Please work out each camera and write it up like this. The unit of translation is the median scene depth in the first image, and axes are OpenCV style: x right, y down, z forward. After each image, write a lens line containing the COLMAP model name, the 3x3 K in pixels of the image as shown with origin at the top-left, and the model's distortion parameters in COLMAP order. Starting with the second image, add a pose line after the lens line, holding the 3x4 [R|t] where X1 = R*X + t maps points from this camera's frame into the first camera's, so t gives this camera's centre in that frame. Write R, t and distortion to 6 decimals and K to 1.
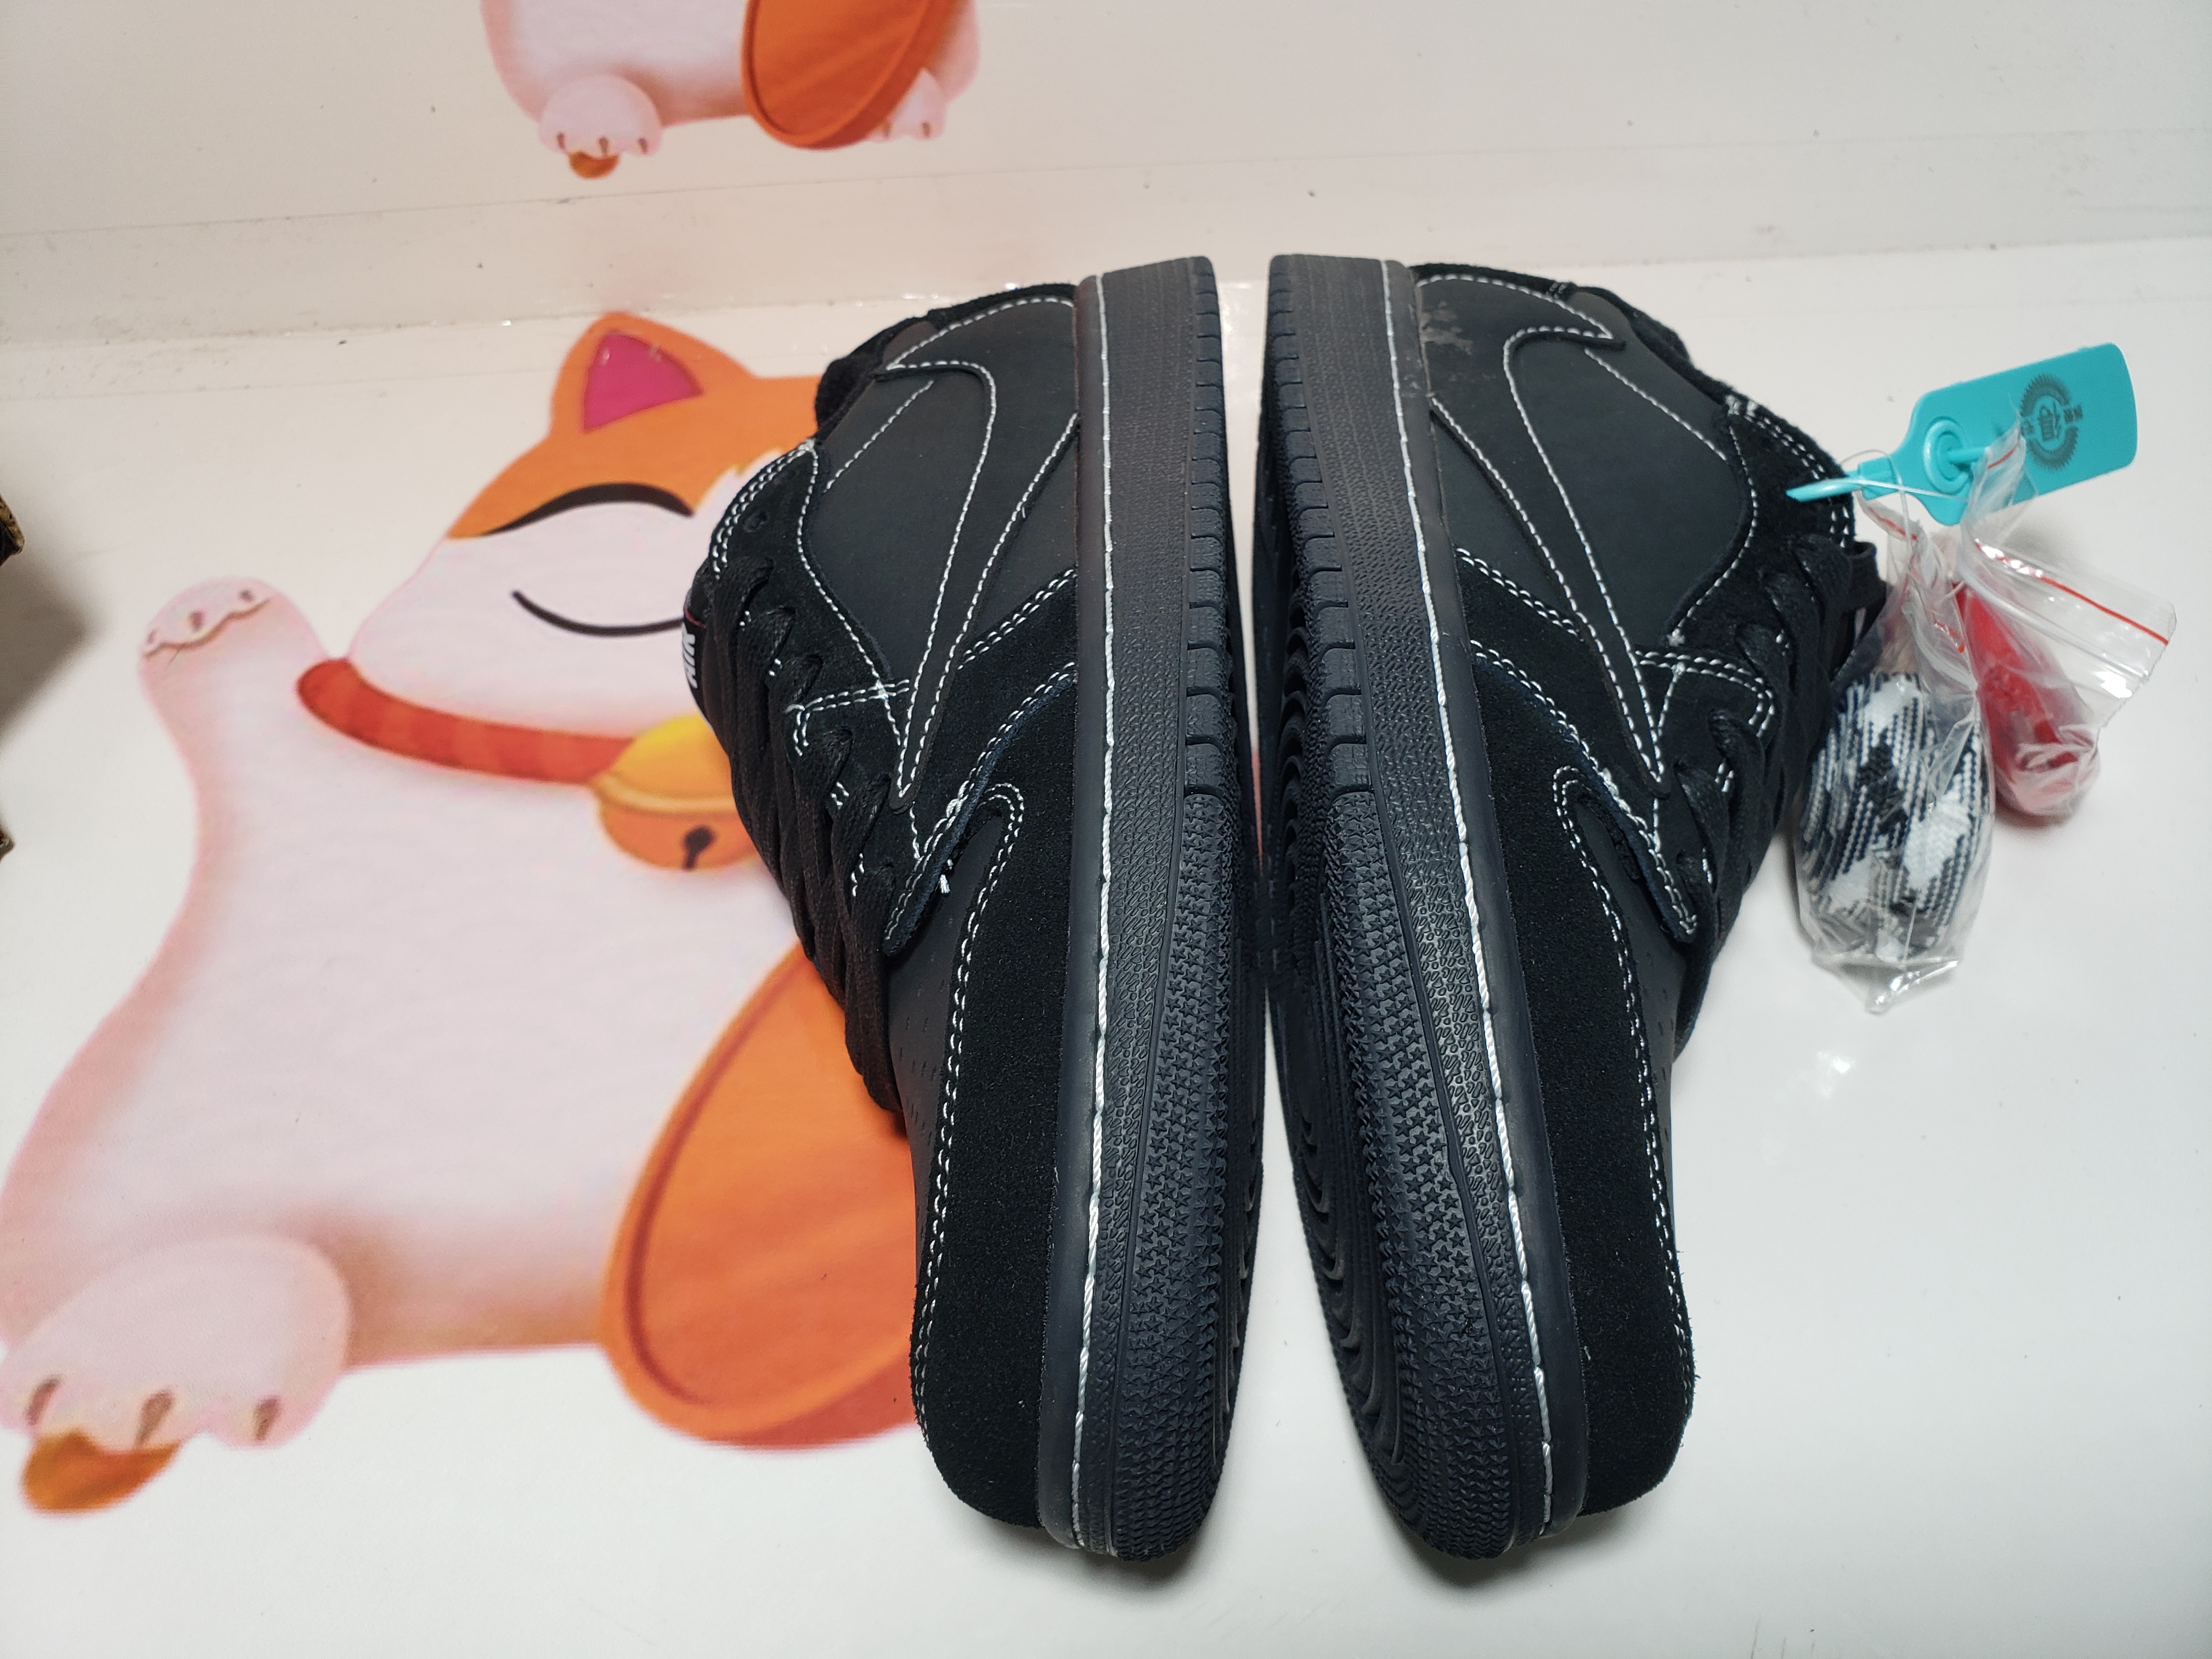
lens RADIAL K [[1845.2, 0, 1054.1], [0, 1845.2, 844.0], [0, 0, 1]] dist [-0.050923, 0.087812]
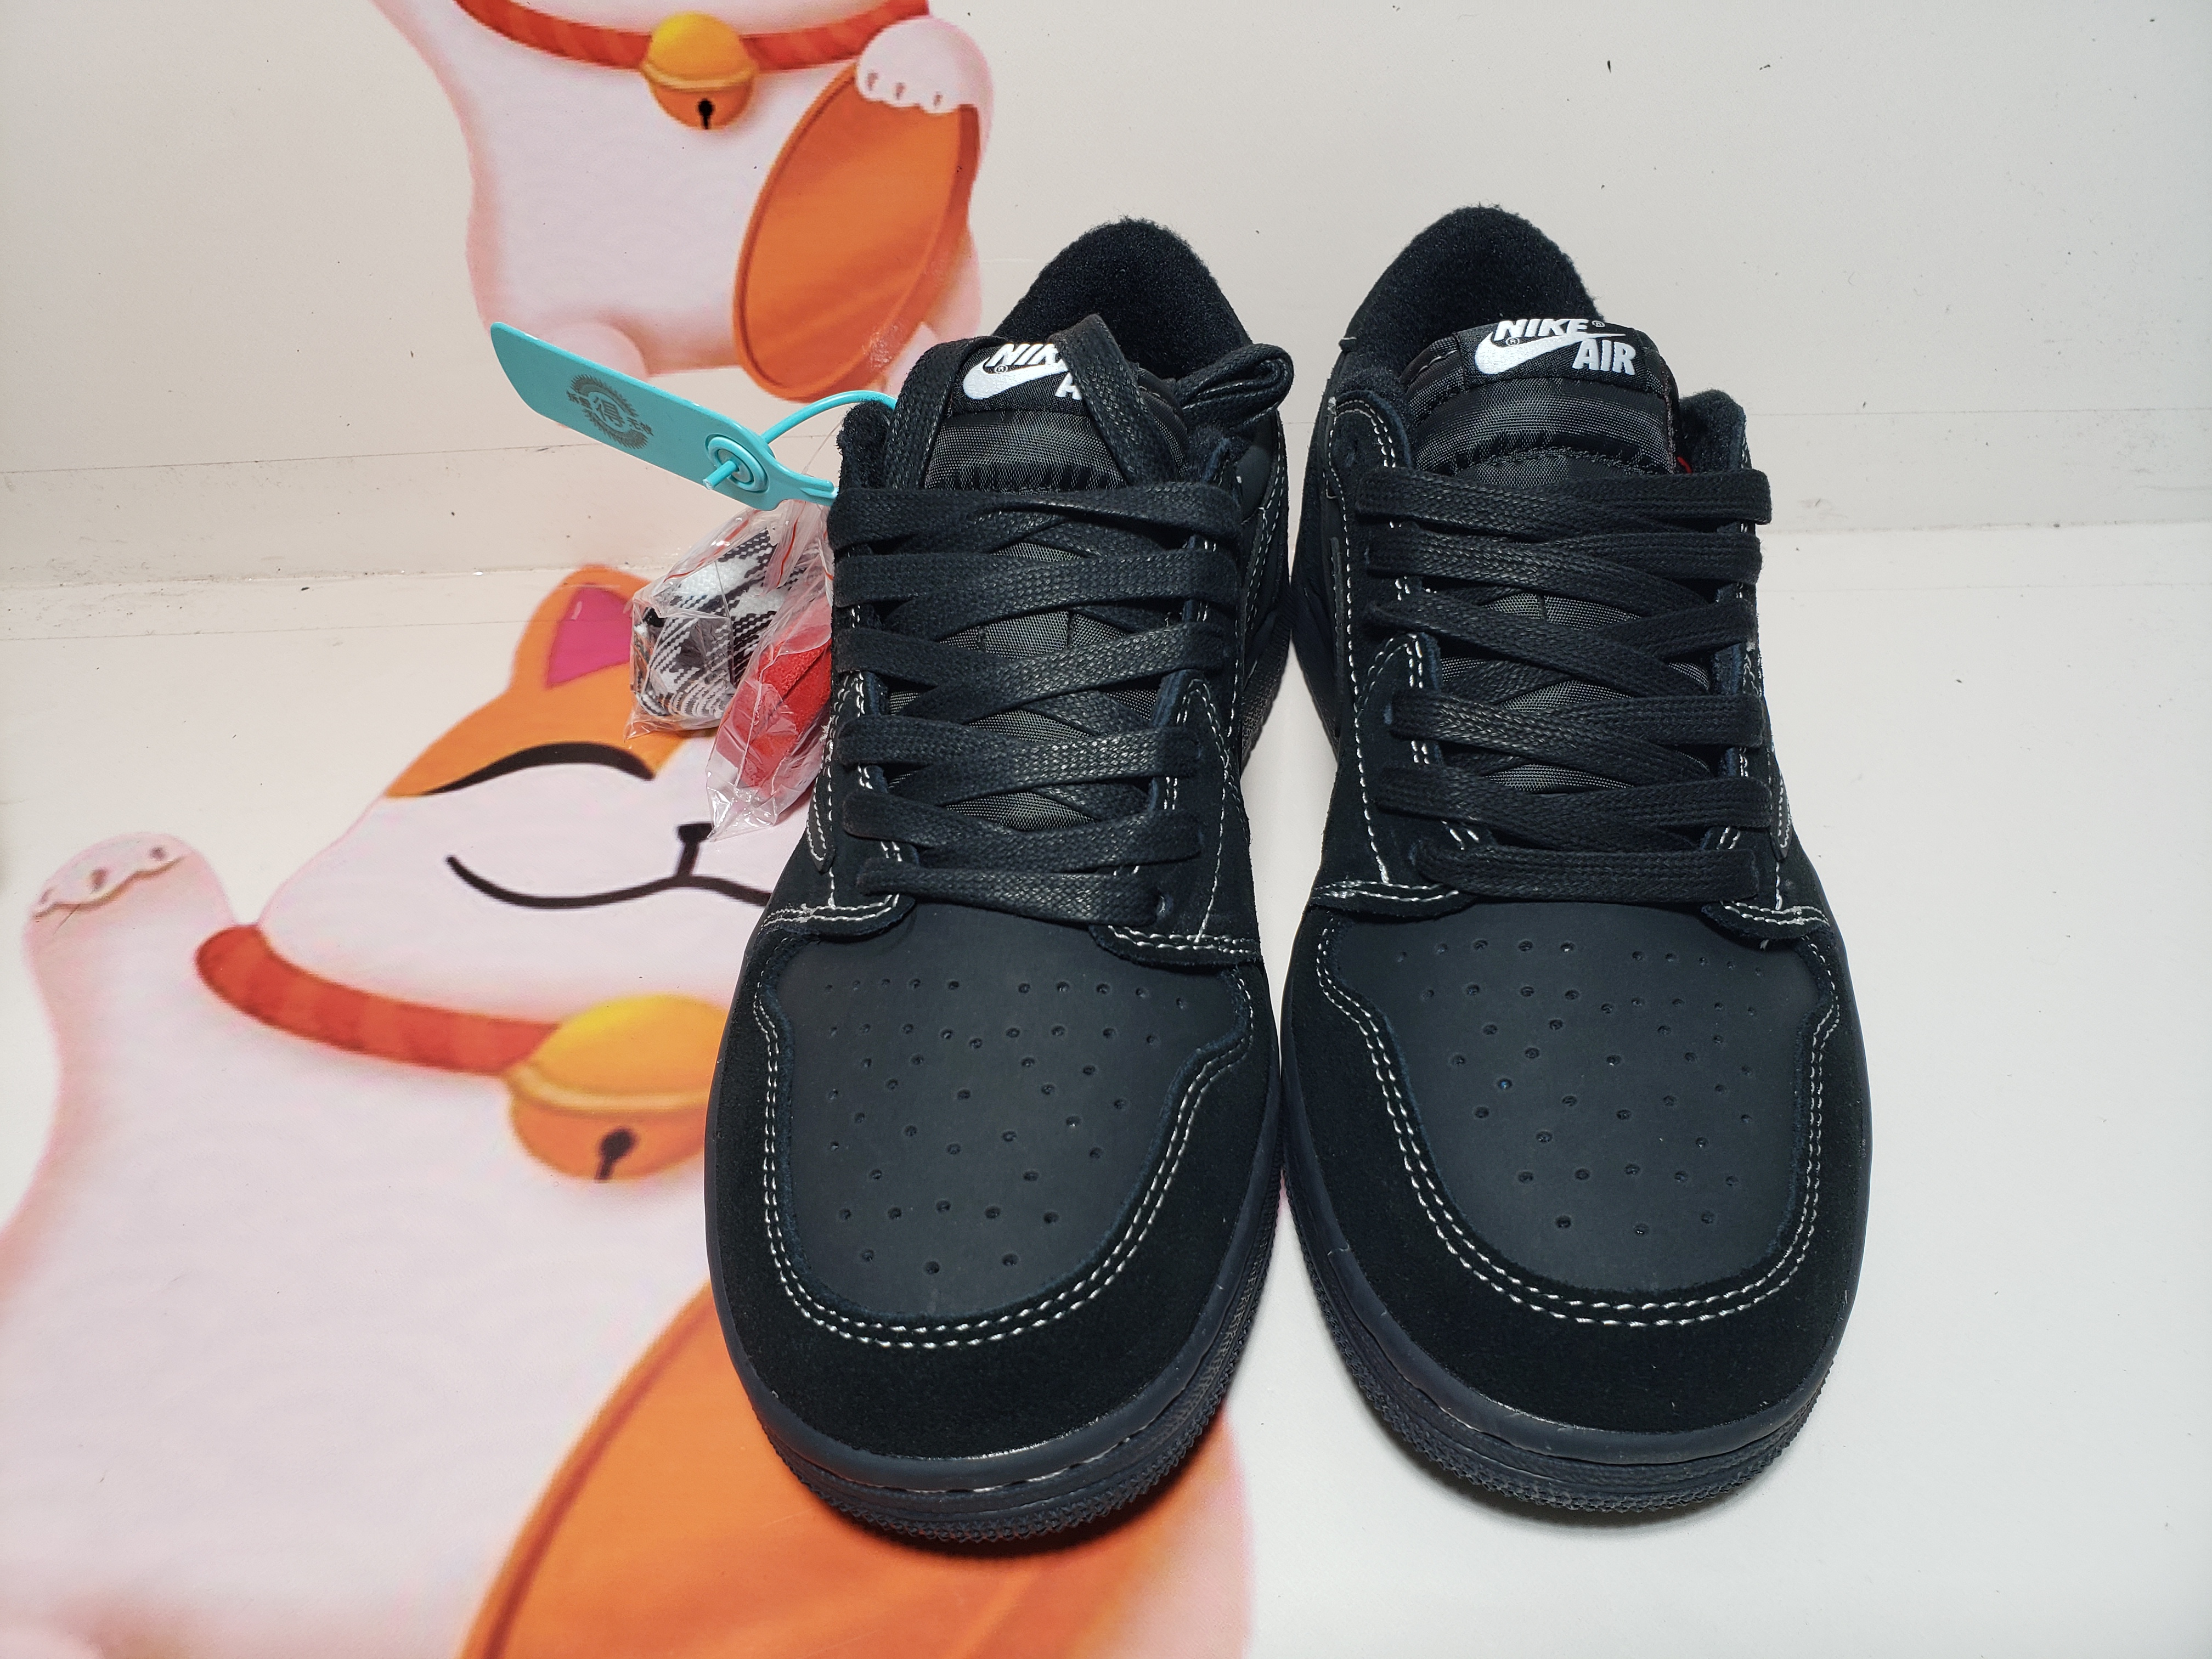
lens RADIAL K [[1845.2, 0, 1067.7], [0, 1845.2, 832.9], [0, 0, 1]] dist [-0.050923, 0.087812]
pose [[0.999682, 0.022315, -0.011766, 0.023043], [-0.023835, 0.988281, -0.150775, -0.019079], [0.008263, 0.151008, 0.988498, 0.101687]]
